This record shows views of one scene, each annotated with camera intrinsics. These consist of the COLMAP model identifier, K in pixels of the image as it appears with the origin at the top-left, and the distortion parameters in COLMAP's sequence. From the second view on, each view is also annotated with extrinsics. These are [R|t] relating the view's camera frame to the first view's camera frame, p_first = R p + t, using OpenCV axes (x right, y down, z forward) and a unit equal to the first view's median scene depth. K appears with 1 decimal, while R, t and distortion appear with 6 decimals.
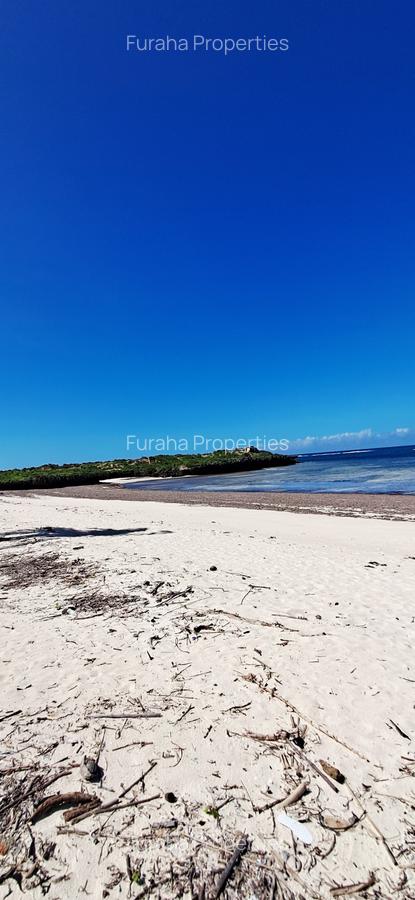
lens RADIAL K [[405.1, 0, 205.0], [0, 405.1, 453.1], [0, 0, 1]] dist [-0.000888, 0.006414]
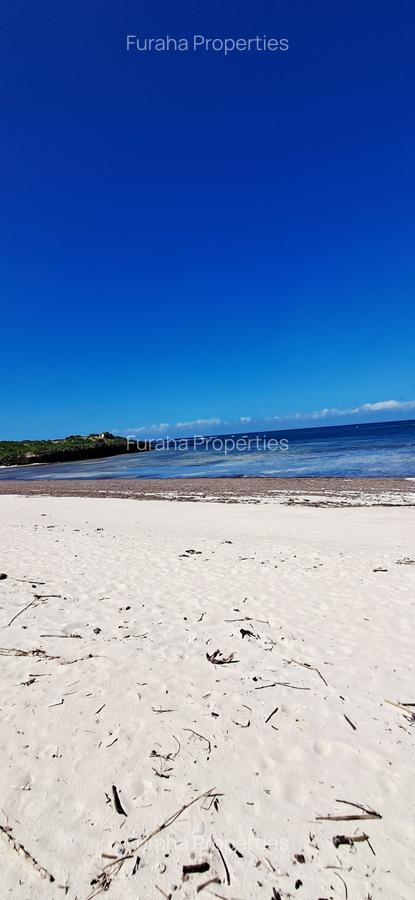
lens RADIAL K [[405.1, 0, 205.0], [0, 405.1, 453.1], [0, 0, 1]] dist [-0.000888, 0.006414]
pose [[0.938898, -0.007864, 0.344105, 0.216473], [-0.003861, 0.999436, 0.033373, 0.004517], [-0.344173, -0.032663, 0.938338, 0.148245]]
